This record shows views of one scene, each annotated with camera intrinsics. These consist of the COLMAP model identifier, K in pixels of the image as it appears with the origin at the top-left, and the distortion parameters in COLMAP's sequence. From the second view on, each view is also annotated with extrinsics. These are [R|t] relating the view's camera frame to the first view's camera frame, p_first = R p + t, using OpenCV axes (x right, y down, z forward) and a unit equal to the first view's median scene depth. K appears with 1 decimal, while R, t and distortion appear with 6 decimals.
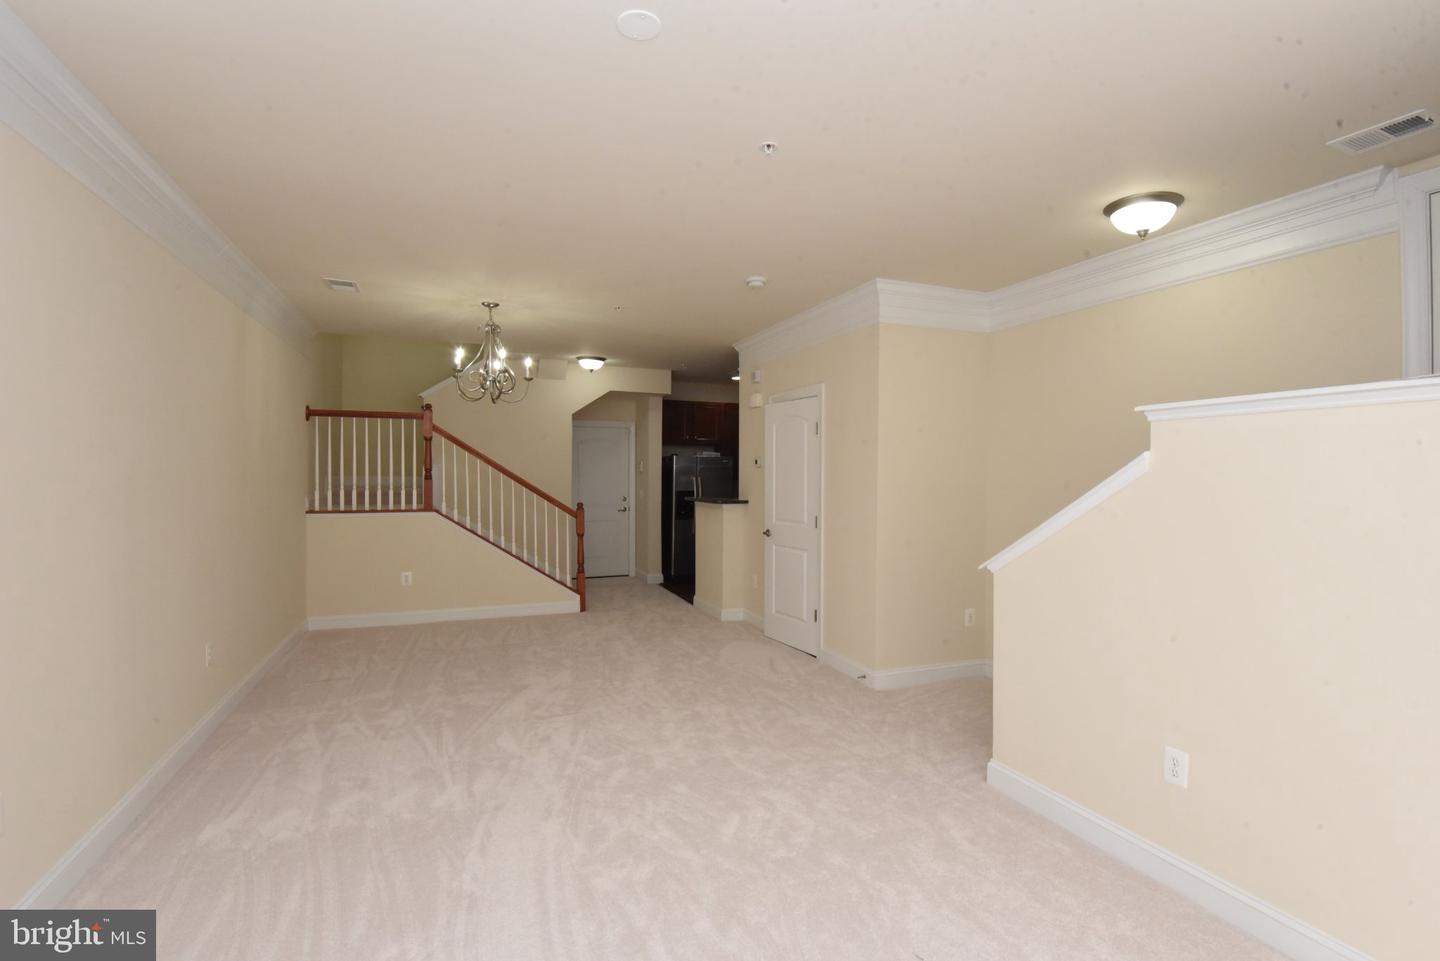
lens RADIAL K [[665.5, 0, 720.0], [0, 665.5, 480.5], [0, 0, 1]] dist [-0.016753, -0.018060]
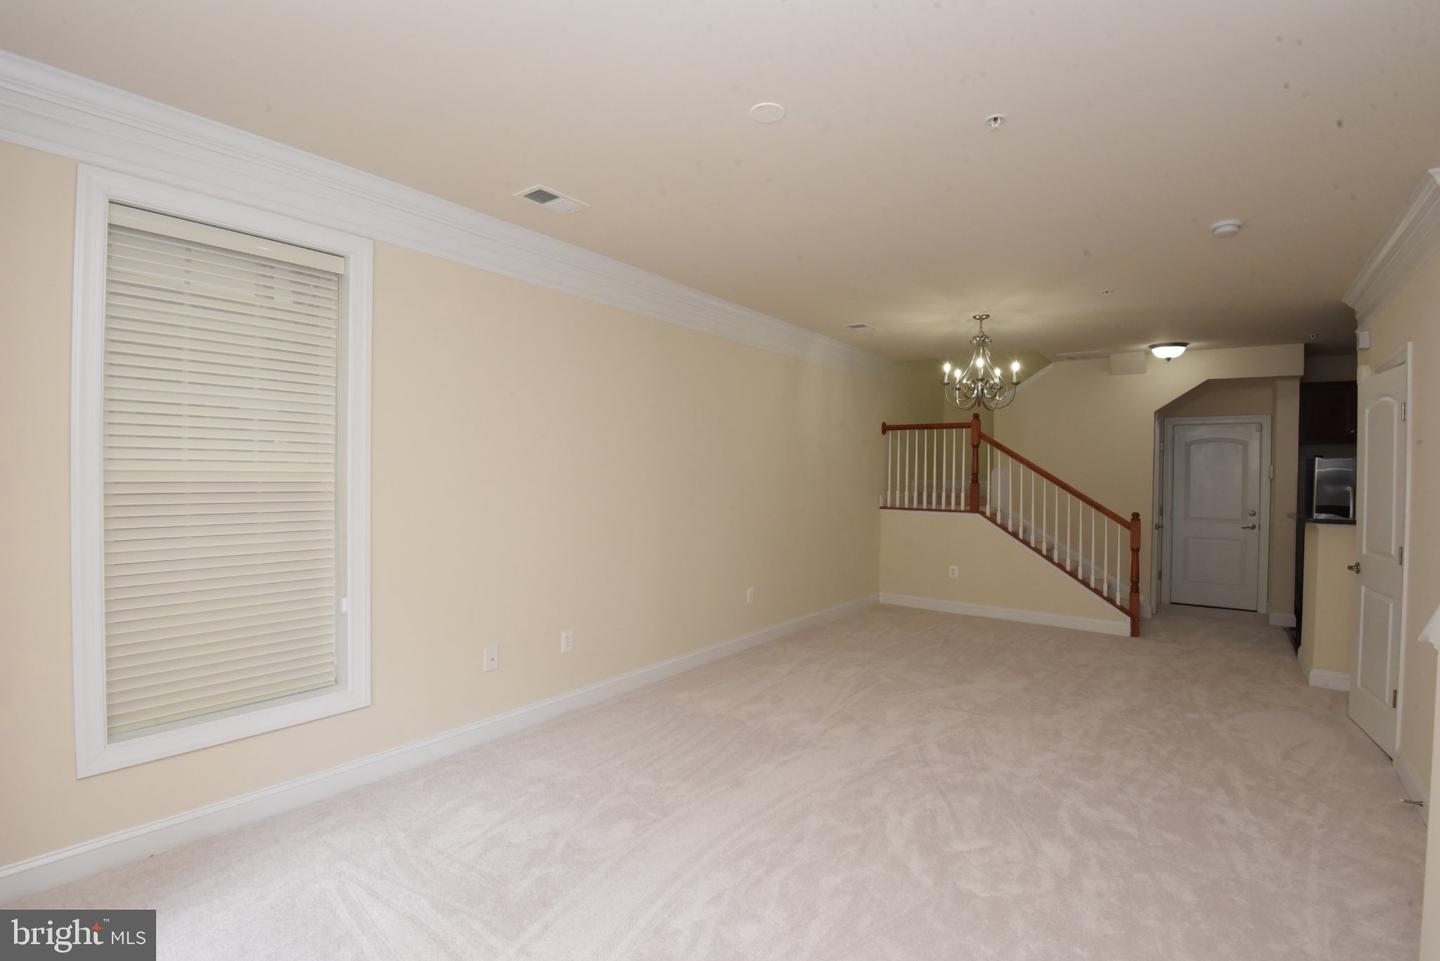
lens RADIAL K [[665.5, 0, 720.0], [0, 665.5, 480.5], [0, 0, 1]] dist [-0.016753, -0.018060]
pose [[0.514215, 0.011451, -0.857585, 0.295453], [-0.020643, 0.999786, 0.000972, 0.001628], [0.857413, 0.017203, 0.514342, 0.092874]]
